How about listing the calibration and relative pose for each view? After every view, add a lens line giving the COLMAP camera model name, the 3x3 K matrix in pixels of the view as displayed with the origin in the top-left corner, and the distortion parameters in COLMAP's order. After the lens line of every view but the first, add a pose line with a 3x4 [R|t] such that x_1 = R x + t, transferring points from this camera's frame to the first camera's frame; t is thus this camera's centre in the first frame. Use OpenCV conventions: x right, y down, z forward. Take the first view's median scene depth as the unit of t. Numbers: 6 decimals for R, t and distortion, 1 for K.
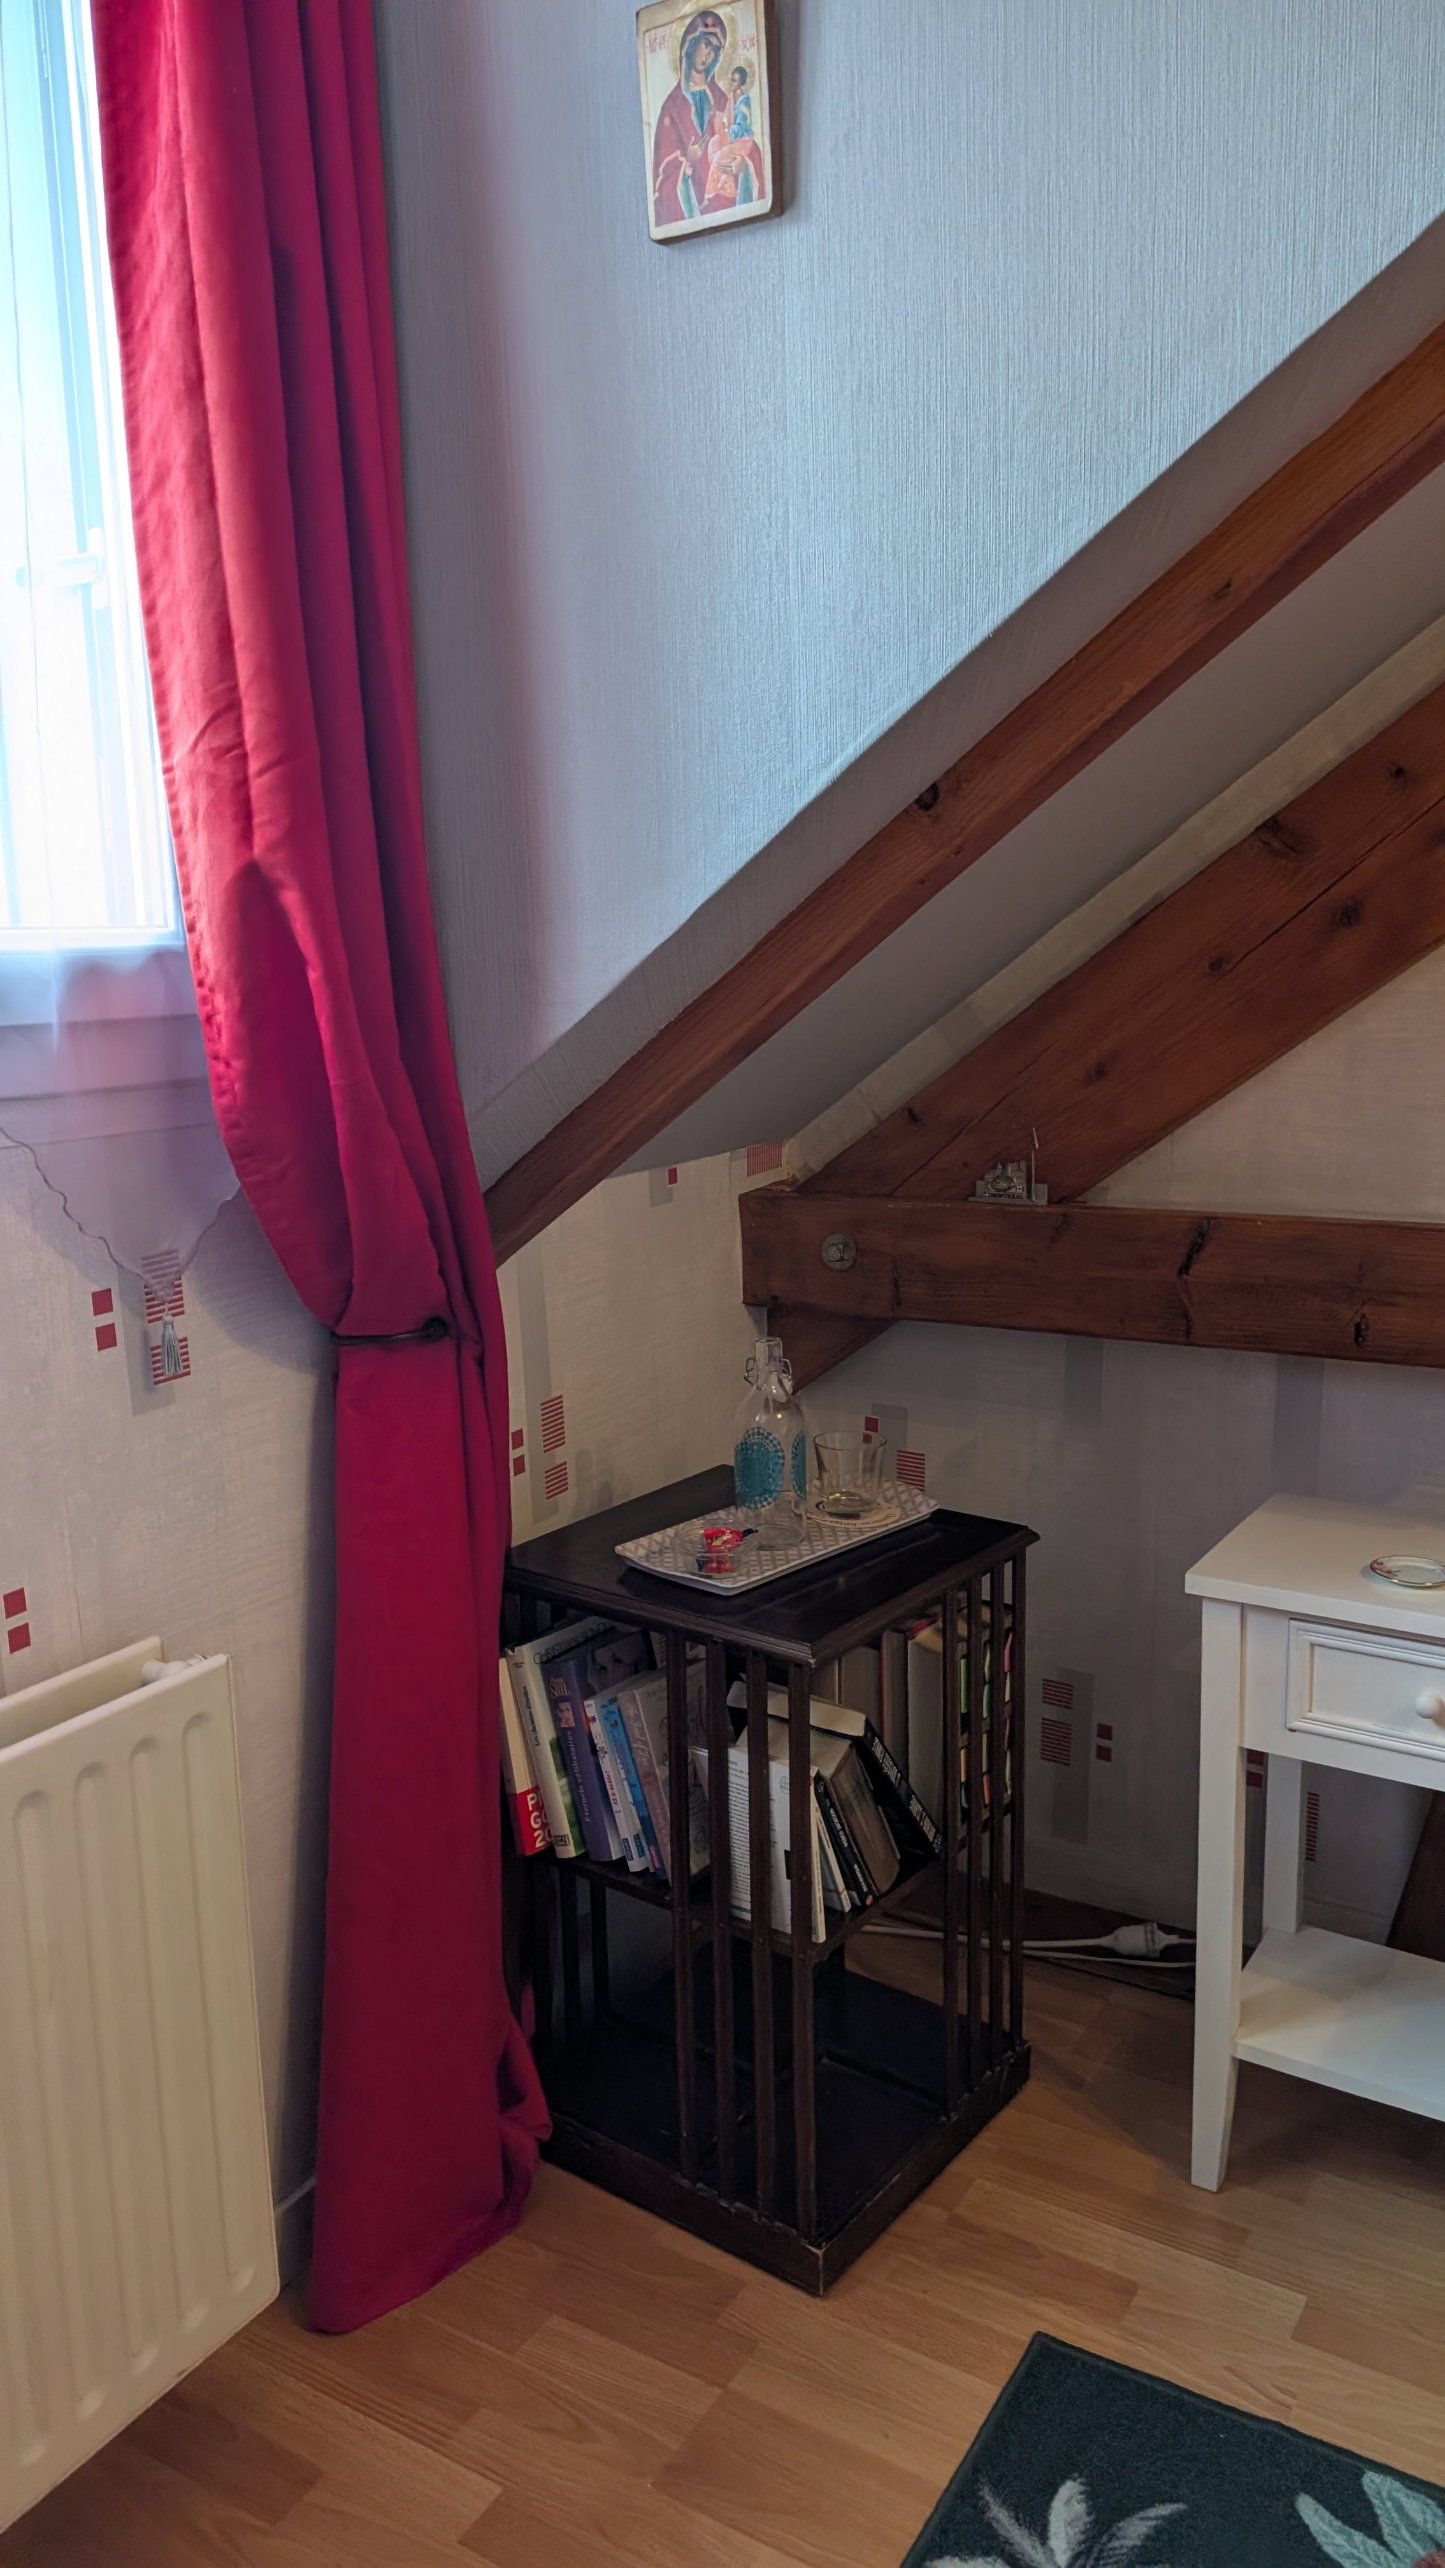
lens RADIAL K [[1871.6, 0, 674.6], [0, 1871.6, 1282.1], [0, 0, 1]] dist [0.026370, -0.036118]
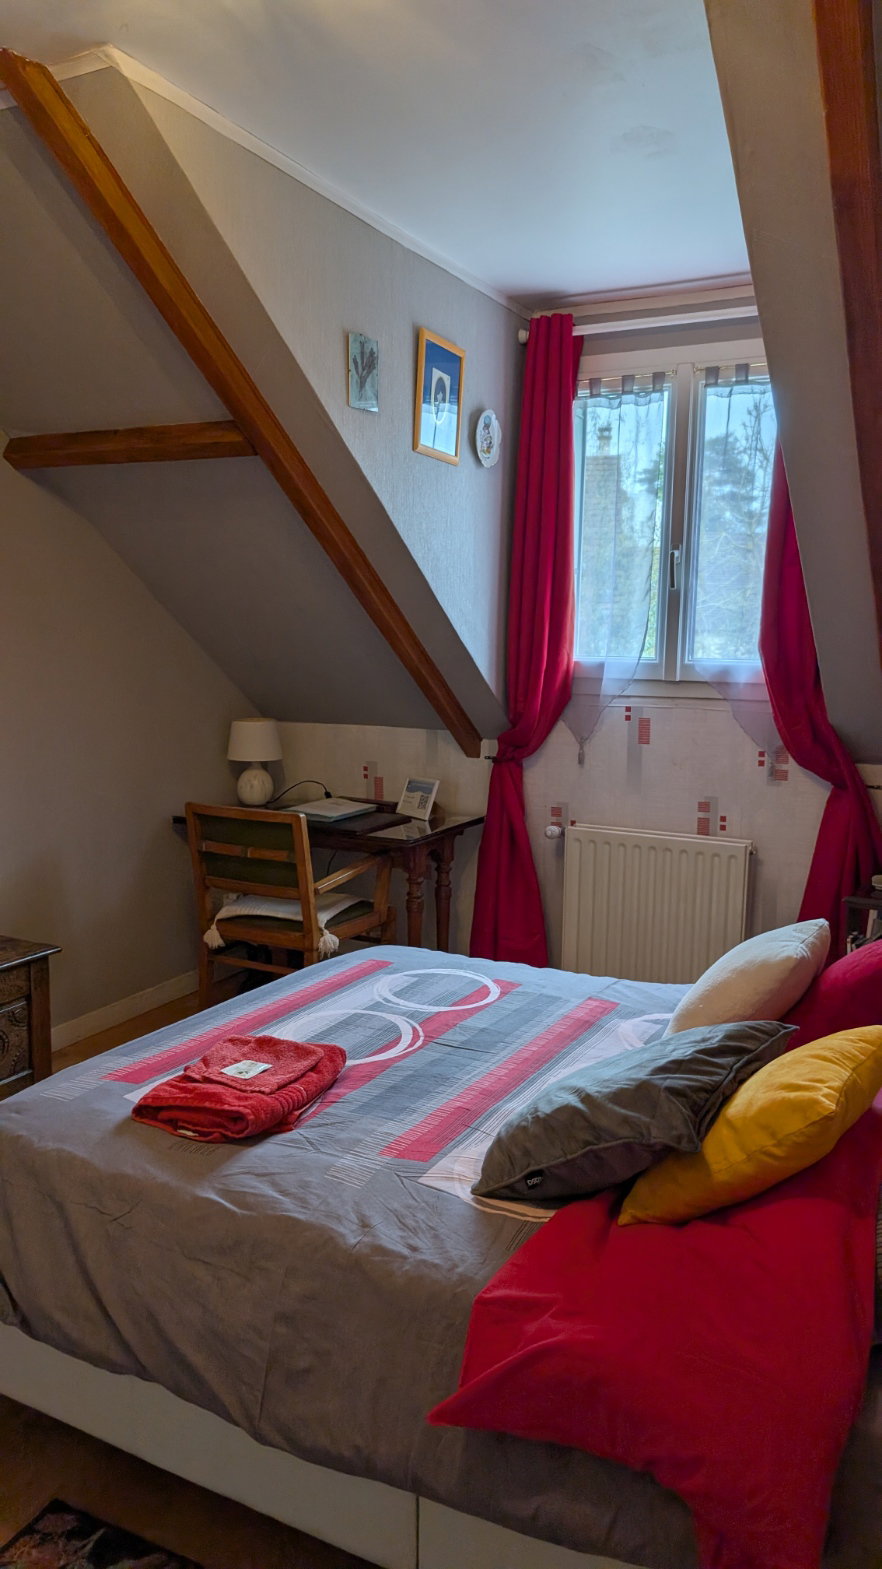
lens RADIAL K [[1143.5, 0, 438.2], [0, 1143.5, 810.0], [0, 0, 1]] dist [0.026370, -0.036118]
pose [[0.085651, 0.185544, -0.978896, 1.677236], [-0.196263, 0.966397, 0.166002, -0.118509], [0.976803, 0.177903, 0.119188, 0.055486]]
